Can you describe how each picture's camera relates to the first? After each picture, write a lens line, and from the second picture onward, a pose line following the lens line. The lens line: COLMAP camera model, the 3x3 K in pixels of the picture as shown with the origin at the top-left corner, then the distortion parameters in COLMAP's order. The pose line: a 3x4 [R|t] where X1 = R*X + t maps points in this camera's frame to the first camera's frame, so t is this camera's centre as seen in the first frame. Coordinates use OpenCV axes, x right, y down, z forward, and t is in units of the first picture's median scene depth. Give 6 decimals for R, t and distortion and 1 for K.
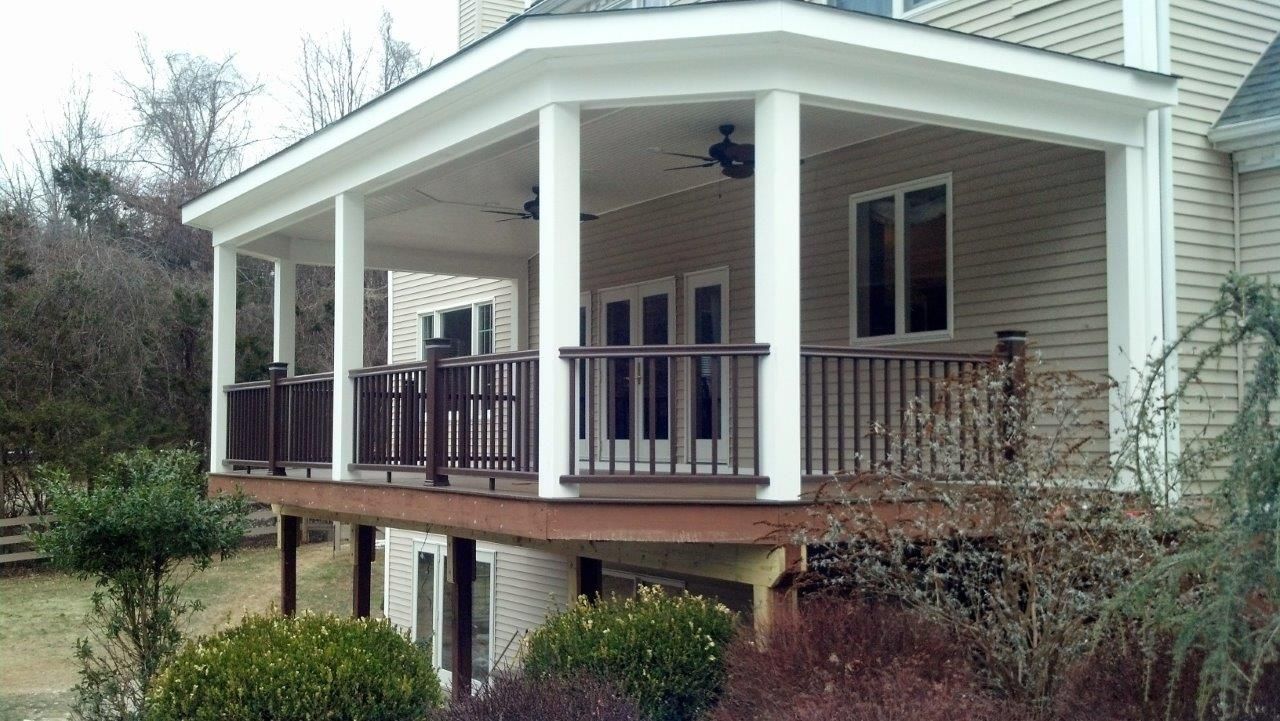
lens RADIAL K [[1391.9, 0, 640.3], [0, 1391.9, 357.7], [0, 0, 1]] dist [0.014734, 0.000000]
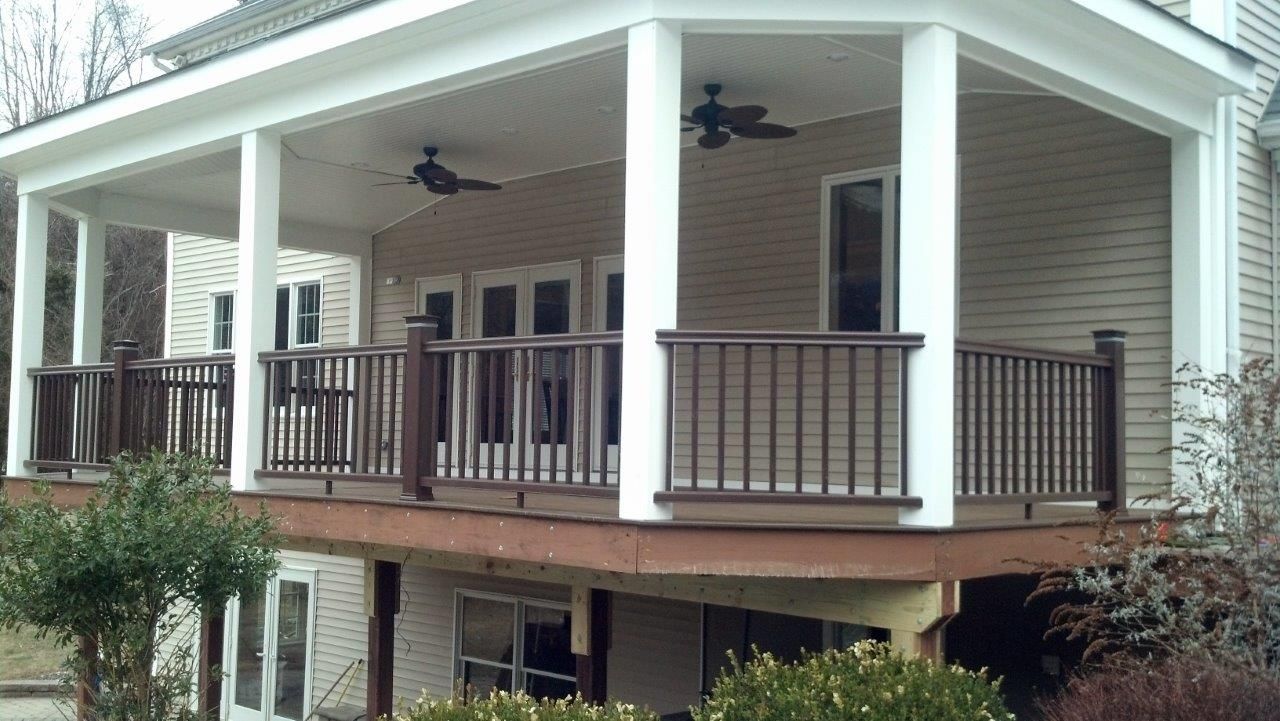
lens RADIAL K [[1391.9, 0, 639.5], [0, 1391.9, 362.8], [0, 0, 1]] dist [0.014734, 0.000000]
pose [[0.973365, 0.031992, 0.227016, -0.206395], [-0.032218, 0.999477, -0.002711, 0.011766], [-0.226984, -0.004675, 0.973887, 0.198314]]
